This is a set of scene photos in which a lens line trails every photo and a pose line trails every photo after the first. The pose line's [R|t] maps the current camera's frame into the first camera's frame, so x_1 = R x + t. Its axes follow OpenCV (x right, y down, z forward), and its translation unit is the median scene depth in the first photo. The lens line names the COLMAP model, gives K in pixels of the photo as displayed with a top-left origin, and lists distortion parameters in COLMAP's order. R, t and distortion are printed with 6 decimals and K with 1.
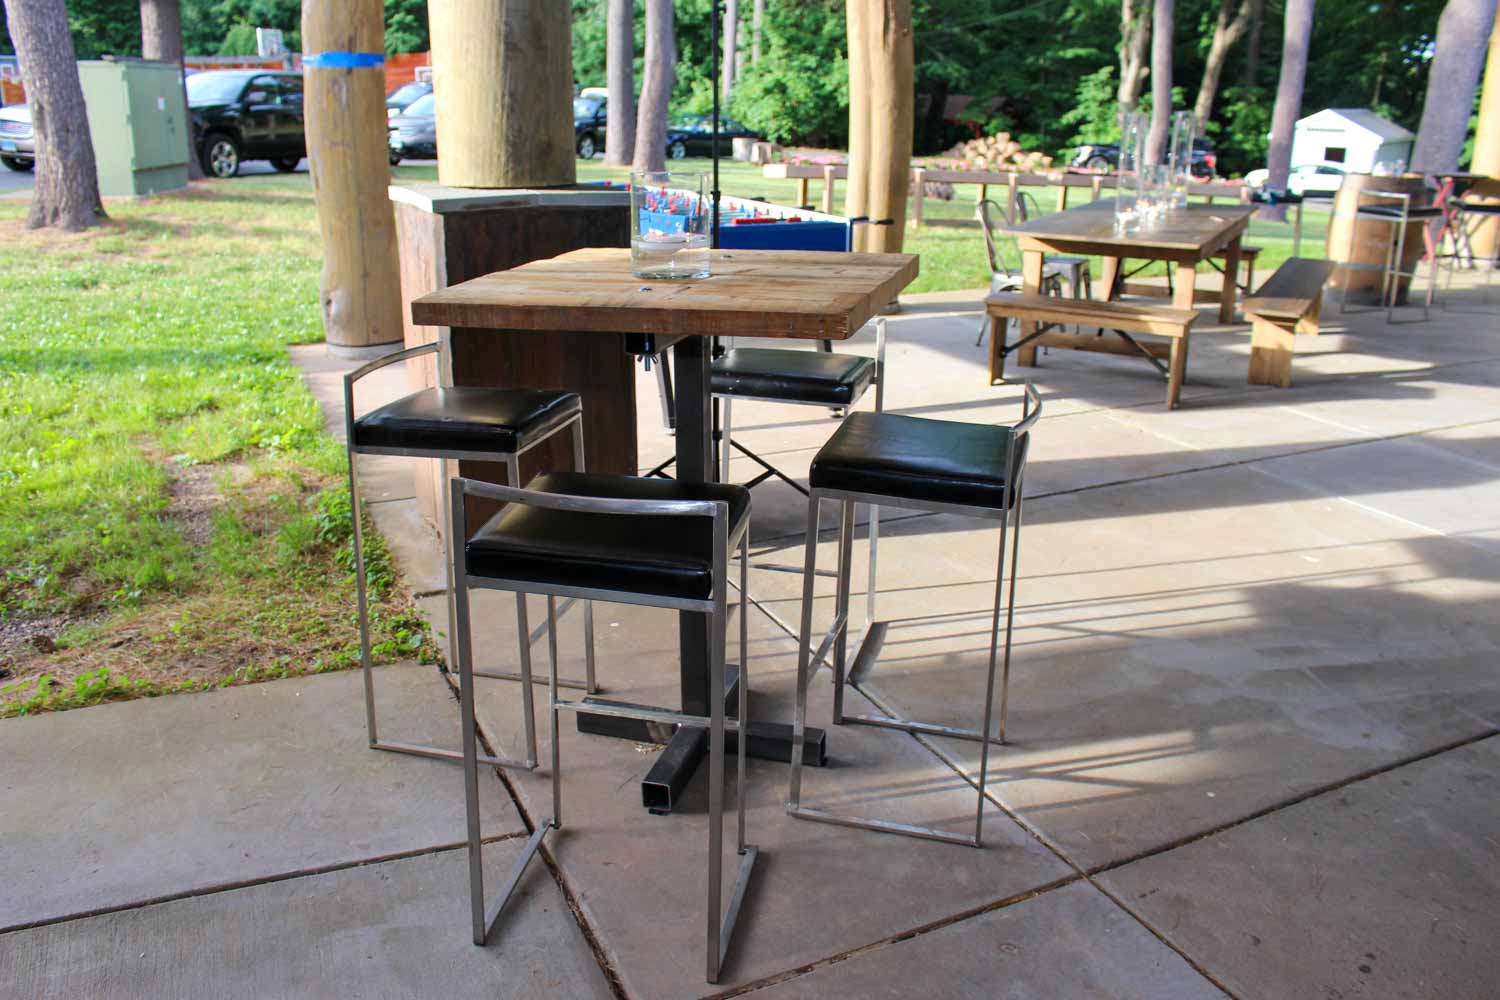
lens RADIAL K [[1269.4, 0, 751.2], [0, 1269.4, 492.4], [0, 0, 1]] dist [-0.129574, 0.098681]
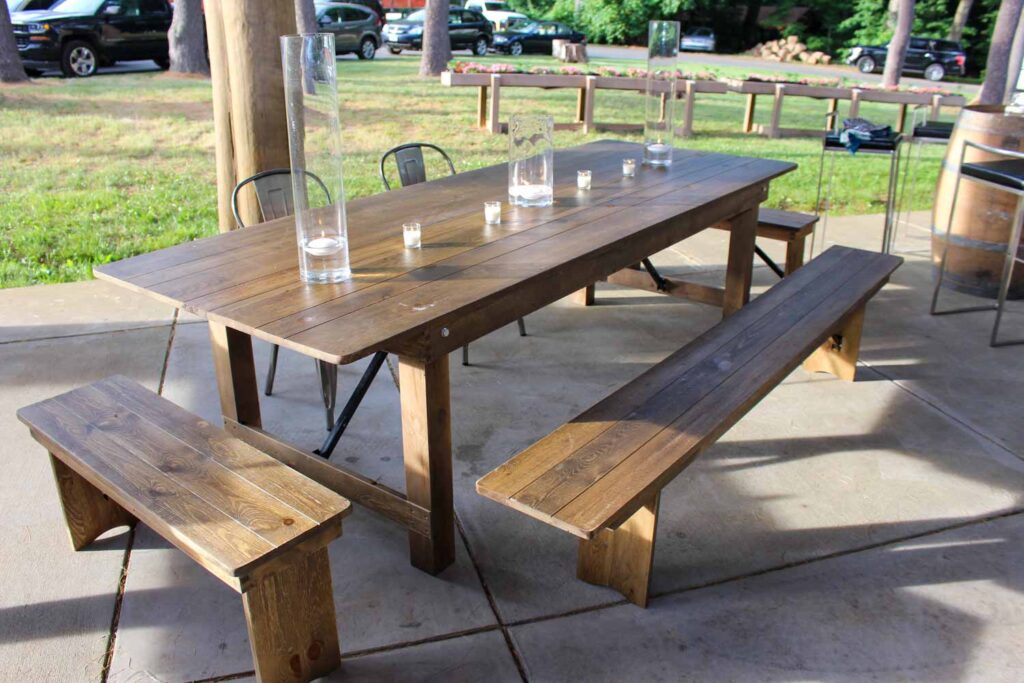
lens RADIAL K [[866.6, 0, 504.2], [0, 866.6, 350.5], [0, 0, 1]] dist [-0.129574, 0.098681]
pose [[0.988088, 0.052462, -0.144669, 0.053023], [-0.040905, 0.995814, 0.081733, -0.026431], [0.148351, -0.074842, 0.986099, 0.084777]]
